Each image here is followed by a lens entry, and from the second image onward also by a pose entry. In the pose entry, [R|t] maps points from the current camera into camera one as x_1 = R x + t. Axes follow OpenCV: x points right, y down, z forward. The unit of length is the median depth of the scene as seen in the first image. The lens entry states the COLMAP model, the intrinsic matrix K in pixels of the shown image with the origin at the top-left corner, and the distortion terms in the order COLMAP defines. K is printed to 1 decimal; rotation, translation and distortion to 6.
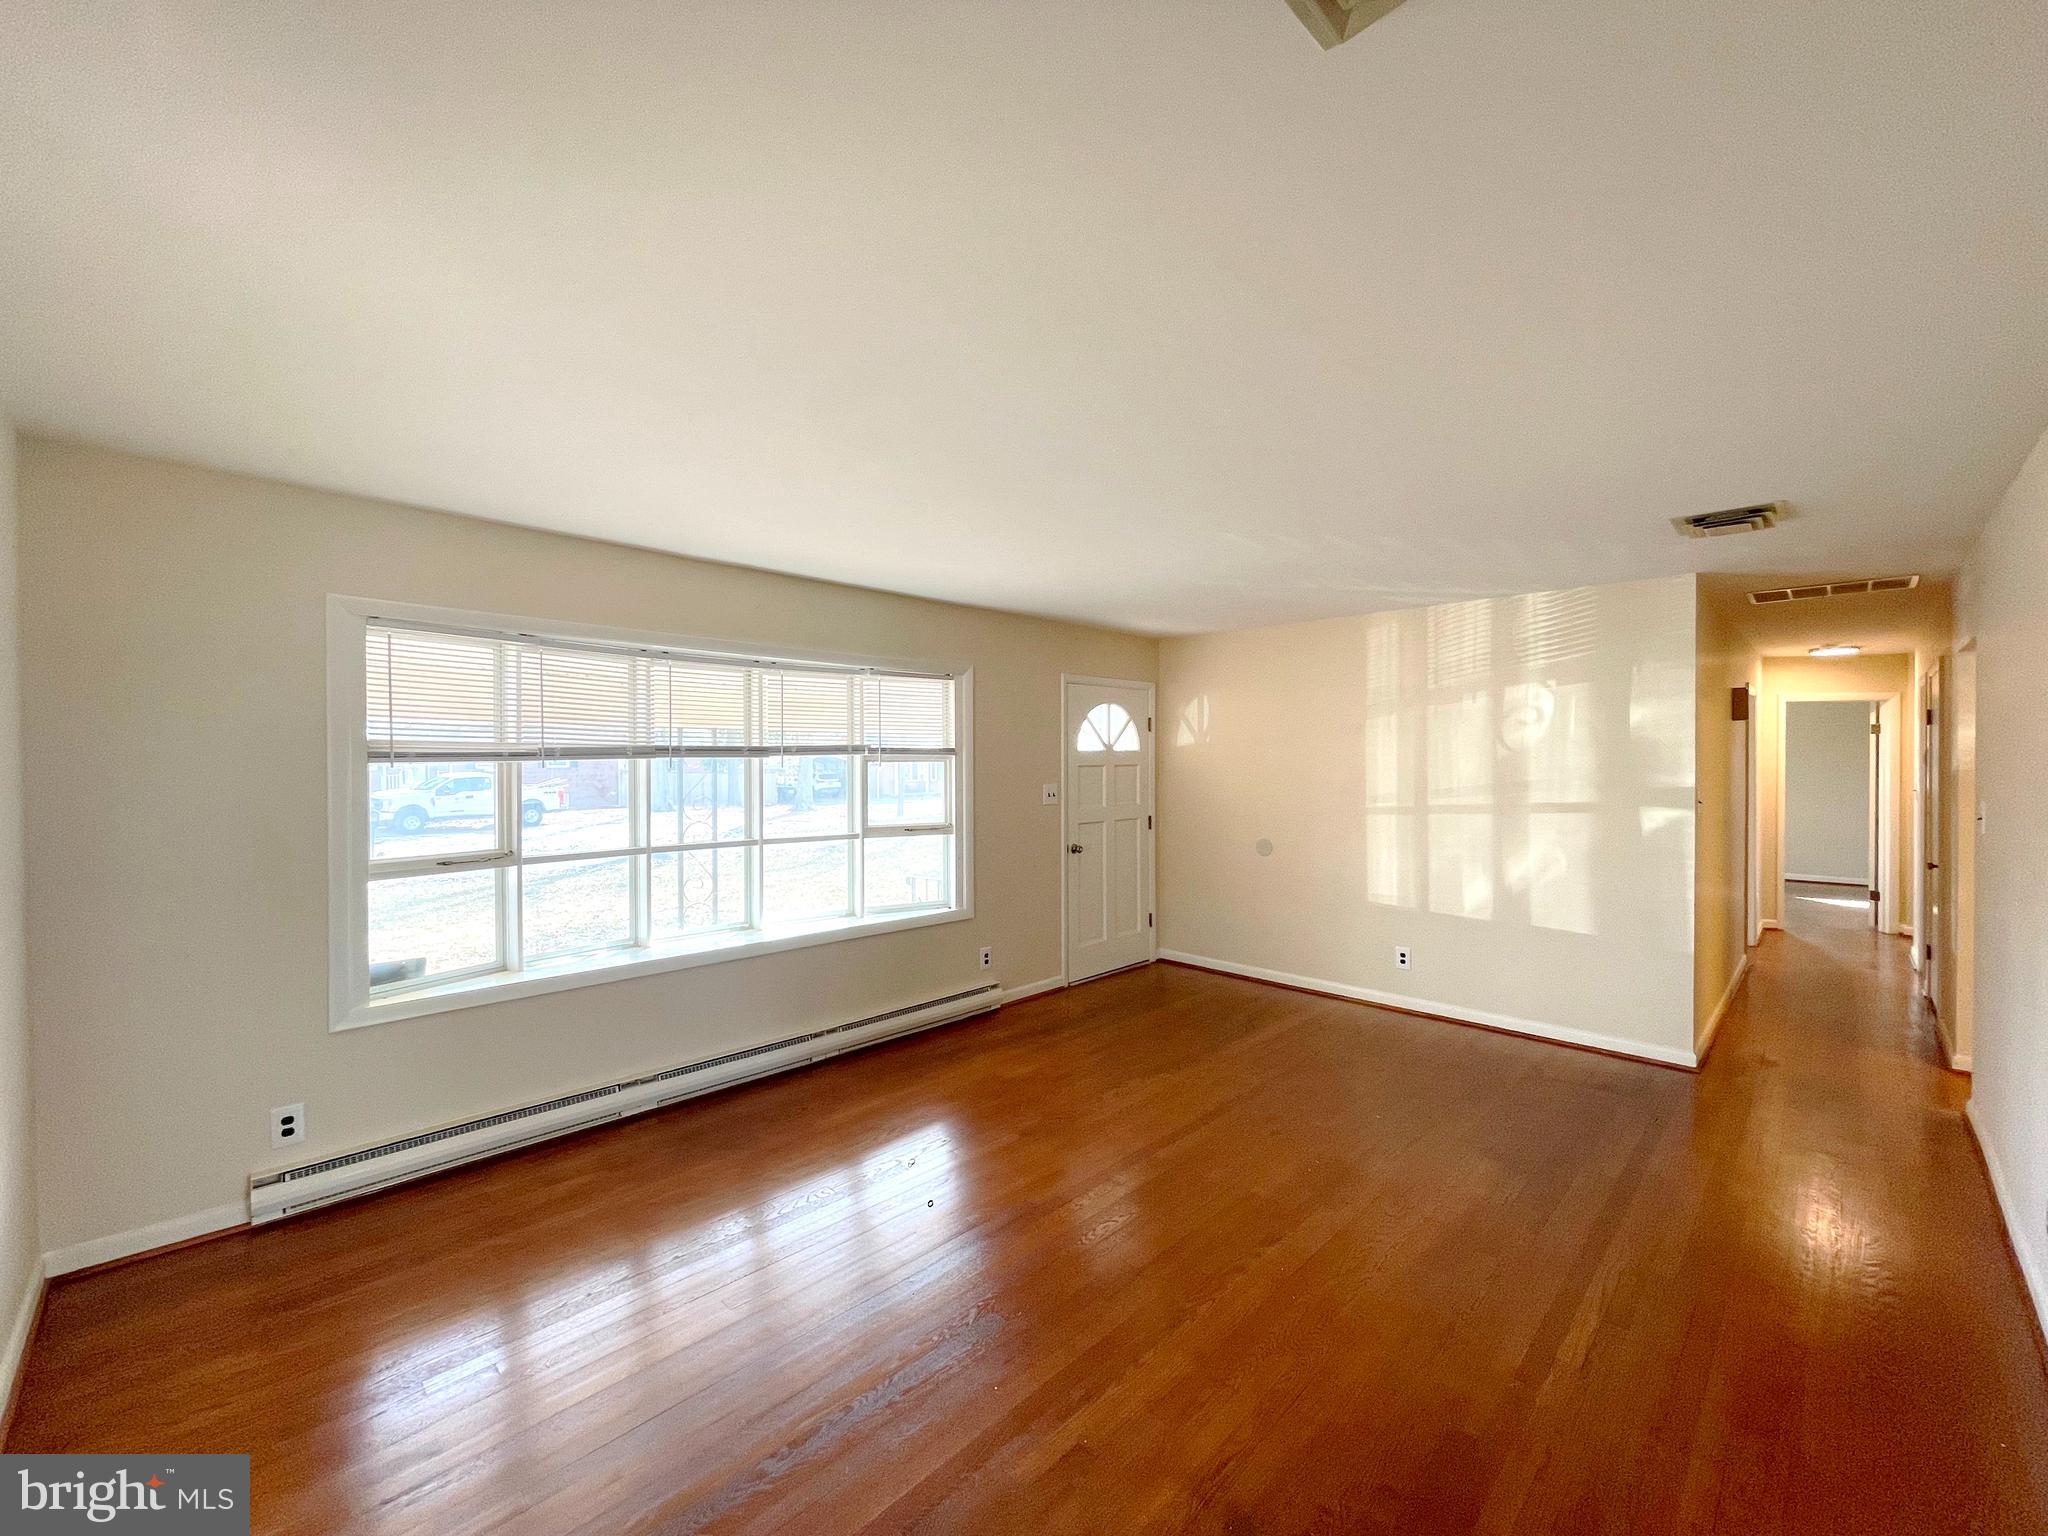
lens RADIAL K [[842.7, 0, 1030.2], [0, 842.7, 771.1], [0, 0, 1]] dist [-0.009185, -0.000117]
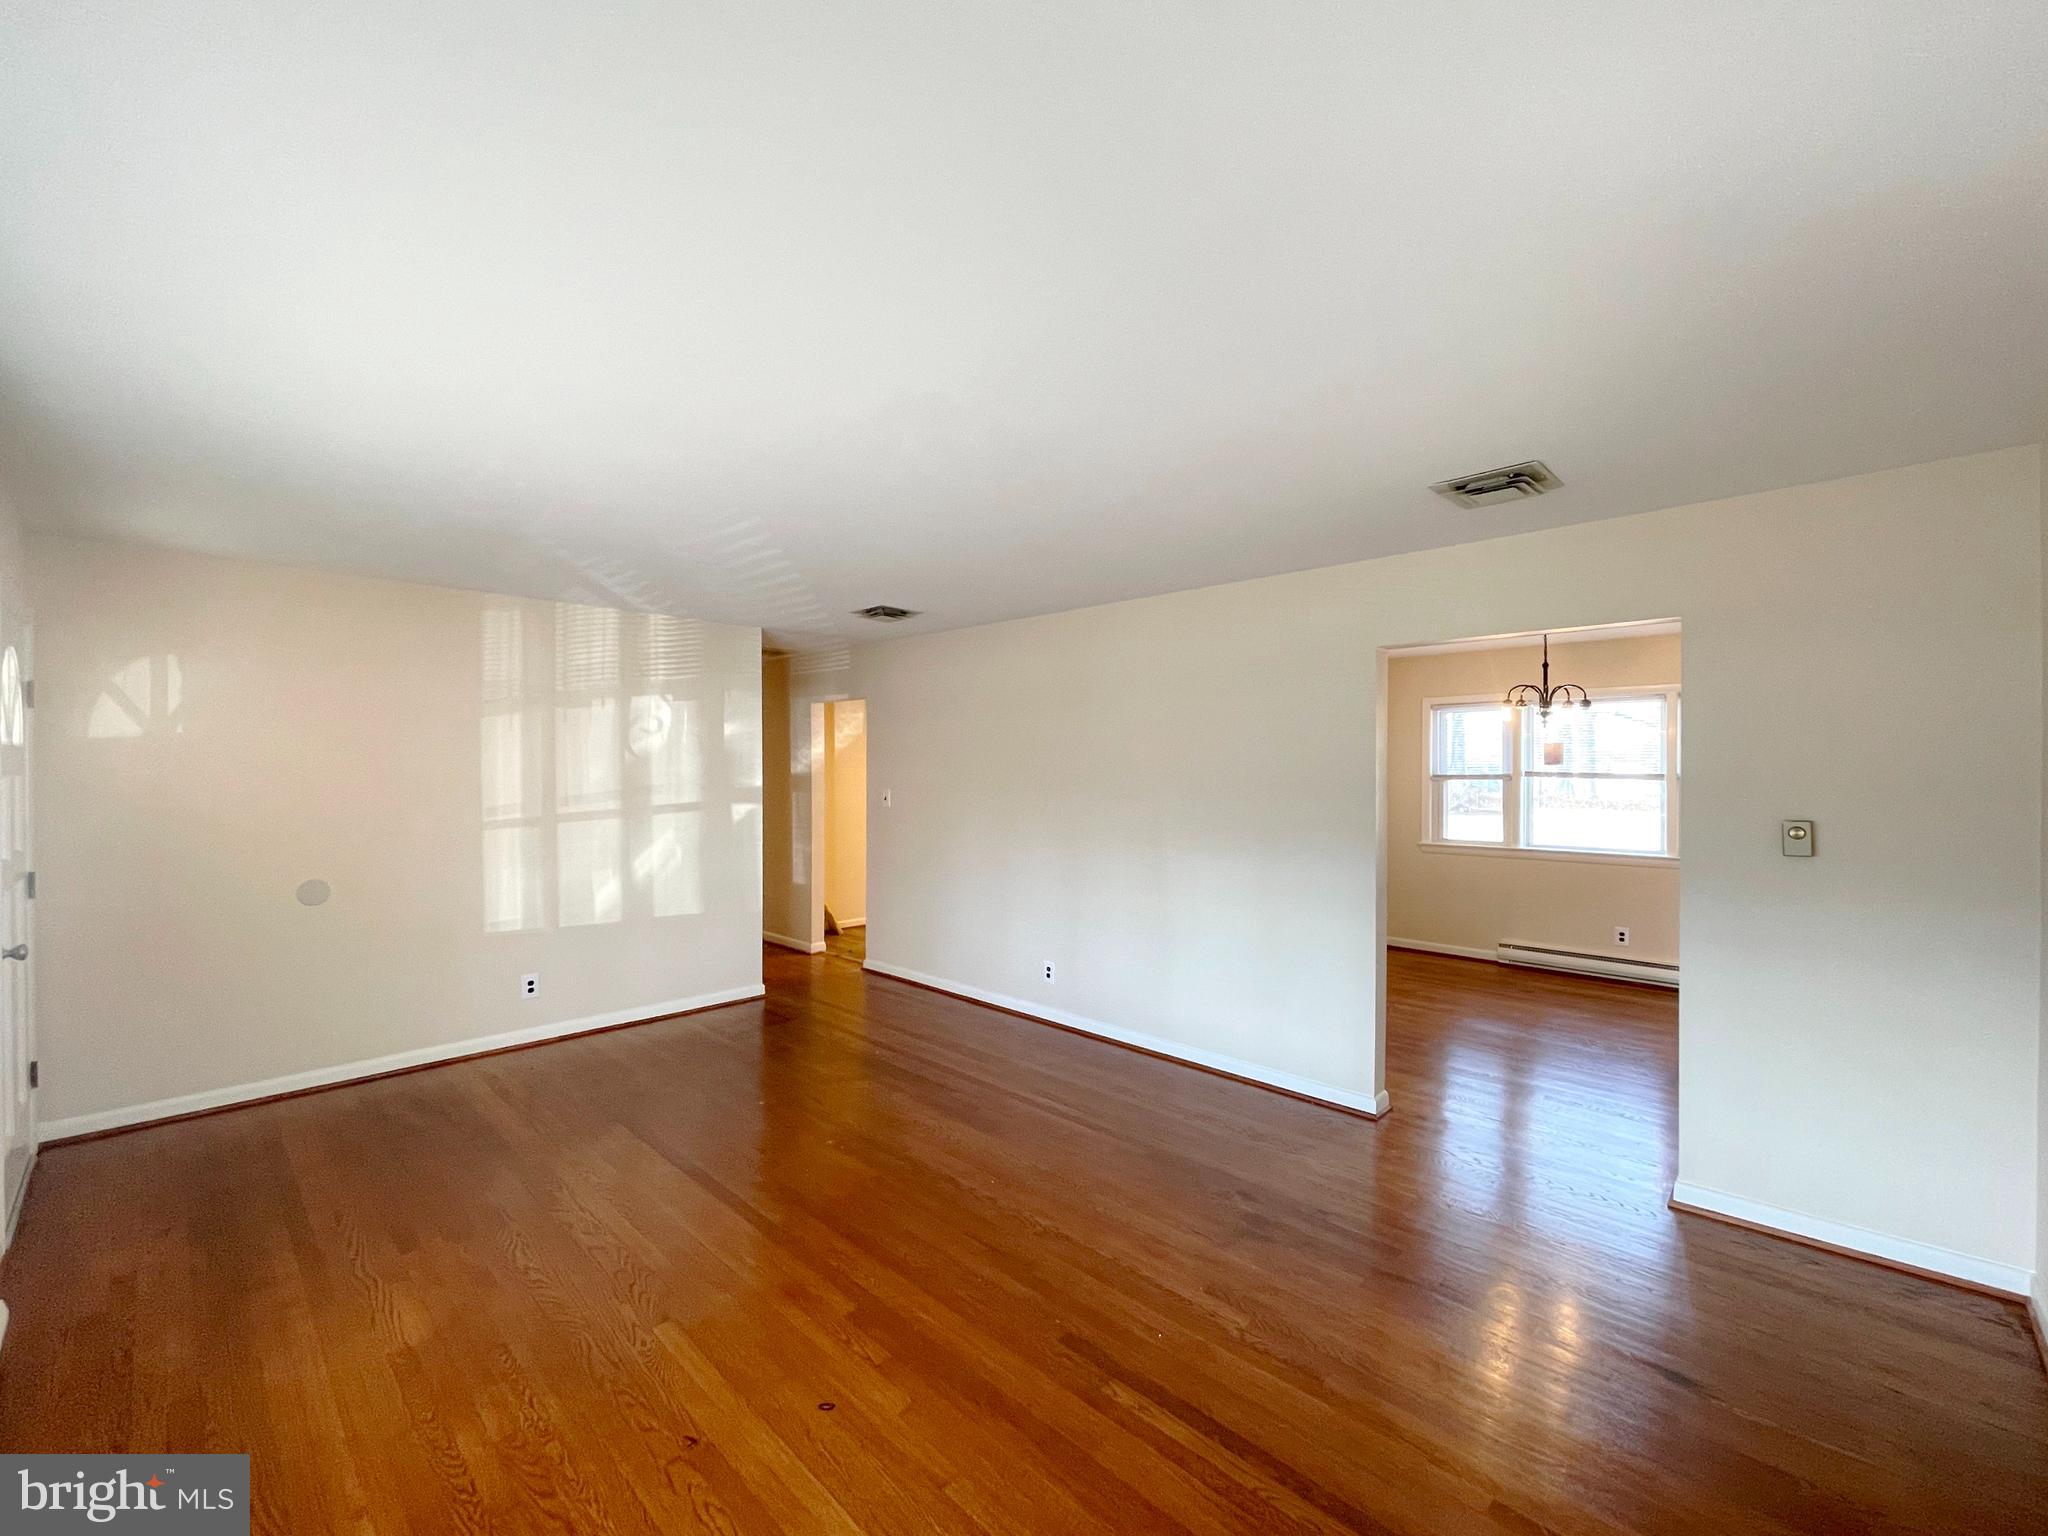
lens RADIAL K [[842.7, 0, 1030.0], [0, 842.7, 763.2], [0, 0, 1]] dist [-0.009185, -0.000117]
pose [[-0.024332, 0.005558, 0.999688, -0.497655], [0.012059, 0.999913, -0.005266, -0.004730], [-0.999631, 0.011927, -0.024397, 0.519790]]
